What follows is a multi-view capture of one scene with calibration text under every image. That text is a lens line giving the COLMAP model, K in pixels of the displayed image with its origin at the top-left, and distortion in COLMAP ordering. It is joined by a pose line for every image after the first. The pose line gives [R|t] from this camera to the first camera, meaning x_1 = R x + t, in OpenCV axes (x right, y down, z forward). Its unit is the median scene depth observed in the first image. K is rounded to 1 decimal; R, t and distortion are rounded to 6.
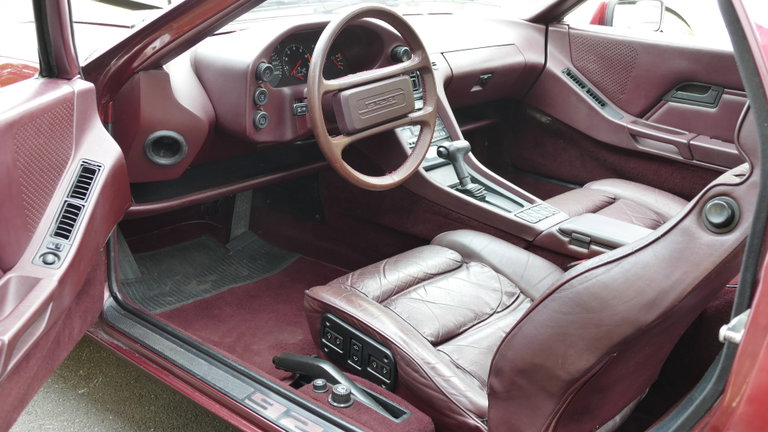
lens RADIAL K [[865.6, 0, 385.1], [0, 865.6, 215.9], [0, 0, 1]] dist [-0.014901, 0.000000]
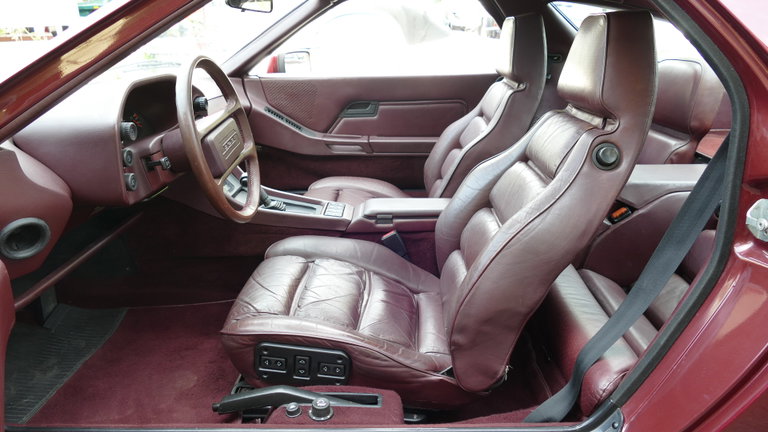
lens RADIAL K [[549.1, 0, 382.4], [0, 549.1, 213.1], [0, 0, 1]] dist [-0.022997, 0.017962]
pose [[0.771008, -0.257995, 0.582225, -0.254699], [0.260033, 0.962113, 0.081983, -0.047943], [-0.581317, 0.088188, 0.808884, 0.302946]]
